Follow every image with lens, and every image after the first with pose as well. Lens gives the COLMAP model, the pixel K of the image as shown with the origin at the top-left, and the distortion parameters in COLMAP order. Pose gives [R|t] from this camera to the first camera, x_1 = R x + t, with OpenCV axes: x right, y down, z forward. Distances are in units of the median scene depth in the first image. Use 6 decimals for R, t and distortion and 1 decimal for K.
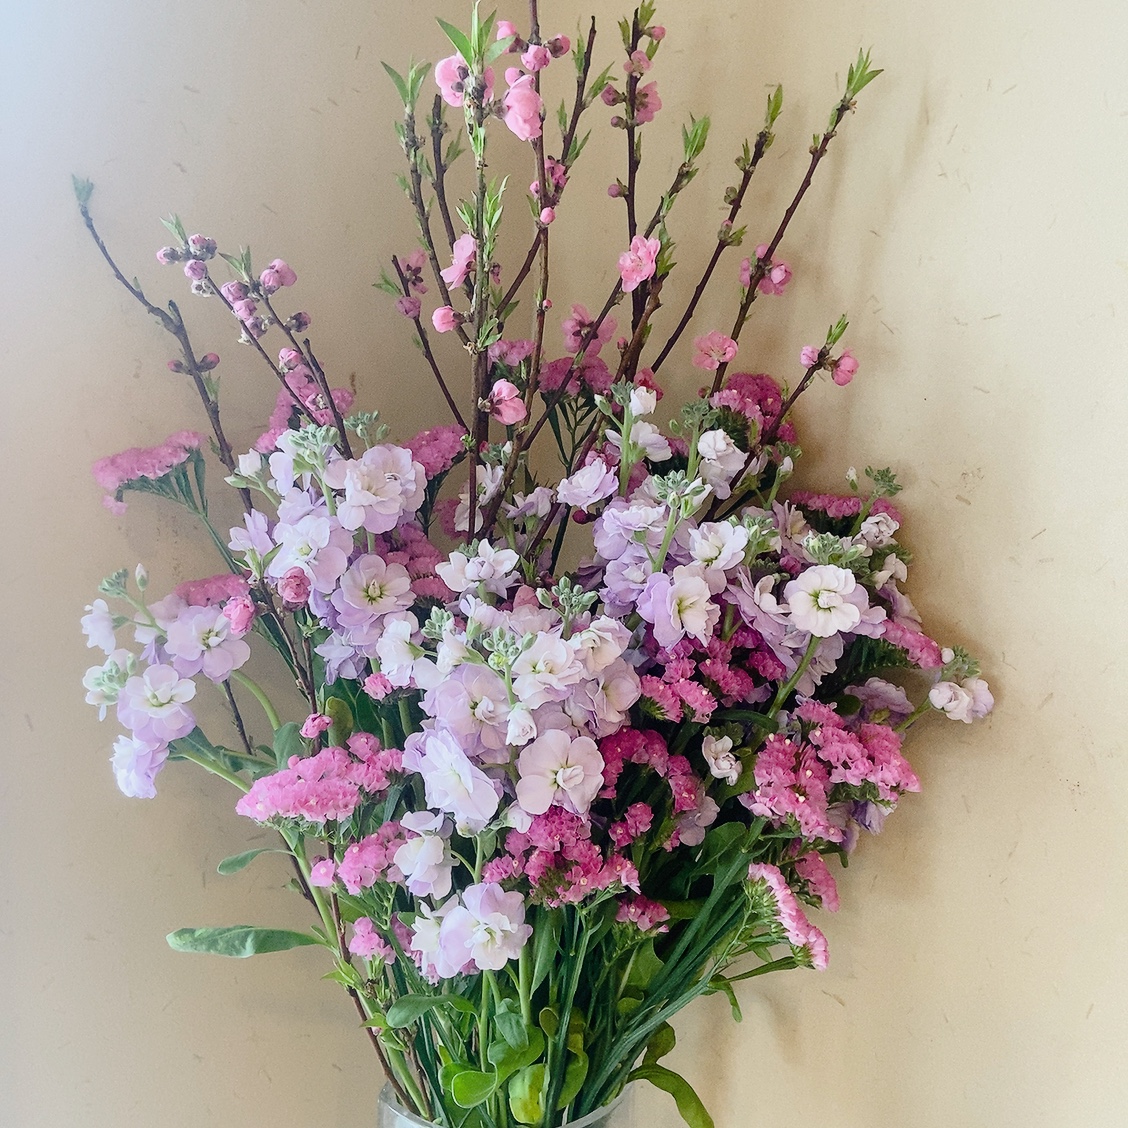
lens RADIAL K [[1130.4, 0, 564.0], [0, 1130.4, 564.0], [0, 0, 1]] dist [0.124747, -0.166765]
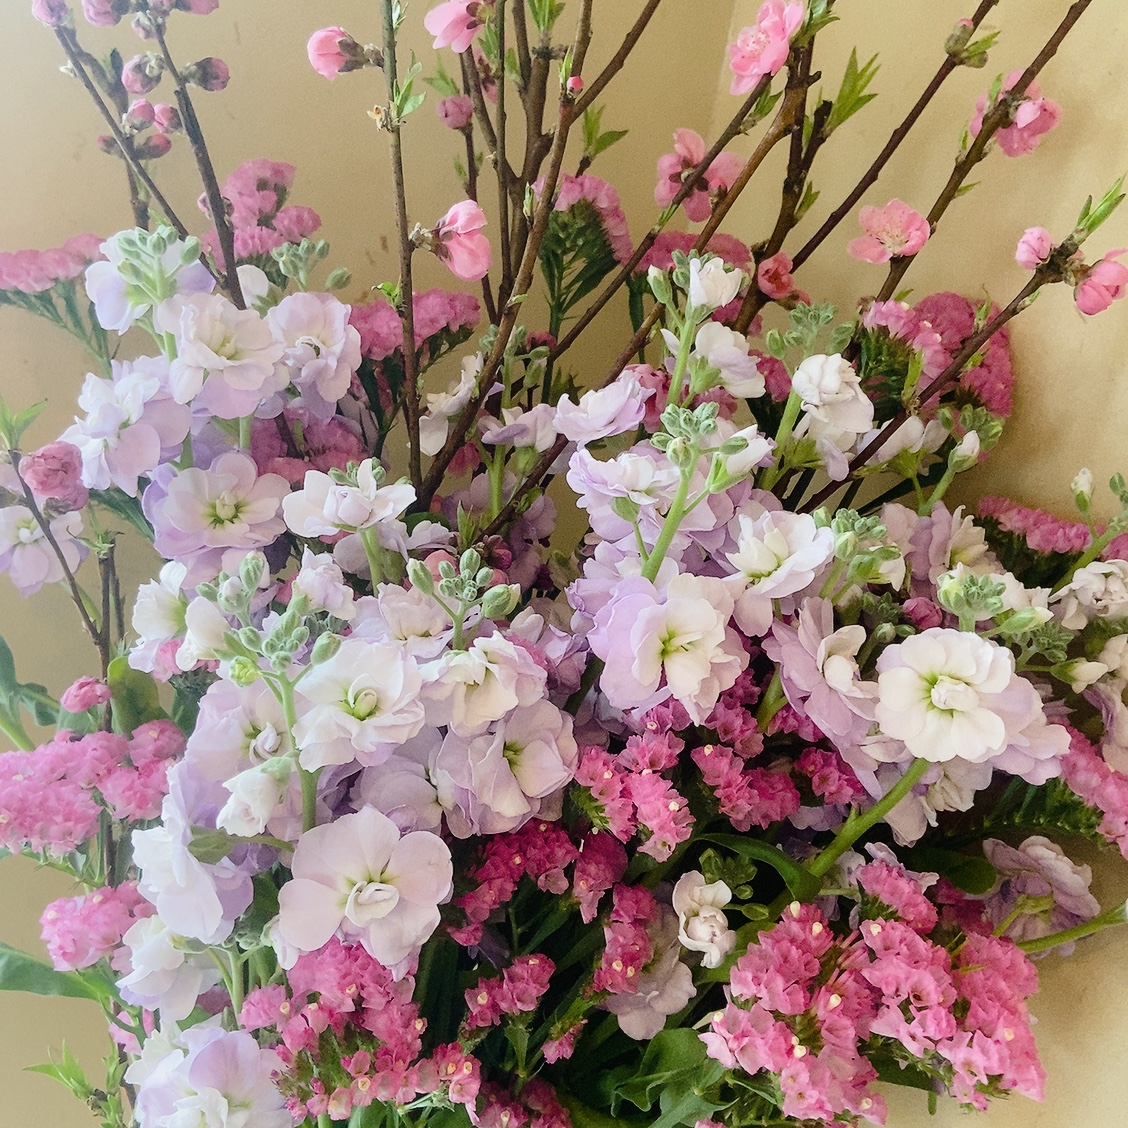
lens RADIAL K [[1130.4, 0, 564.0], [0, 1130.4, 564.0], [0, 0, 1]] dist [0.124747, -0.166765]
pose [[0.947803, 0.212770, -0.237485, 0.167238], [-0.202960, 0.977006, 0.065319, -0.026031], [0.245922, -0.013710, 0.969193, 0.415722]]
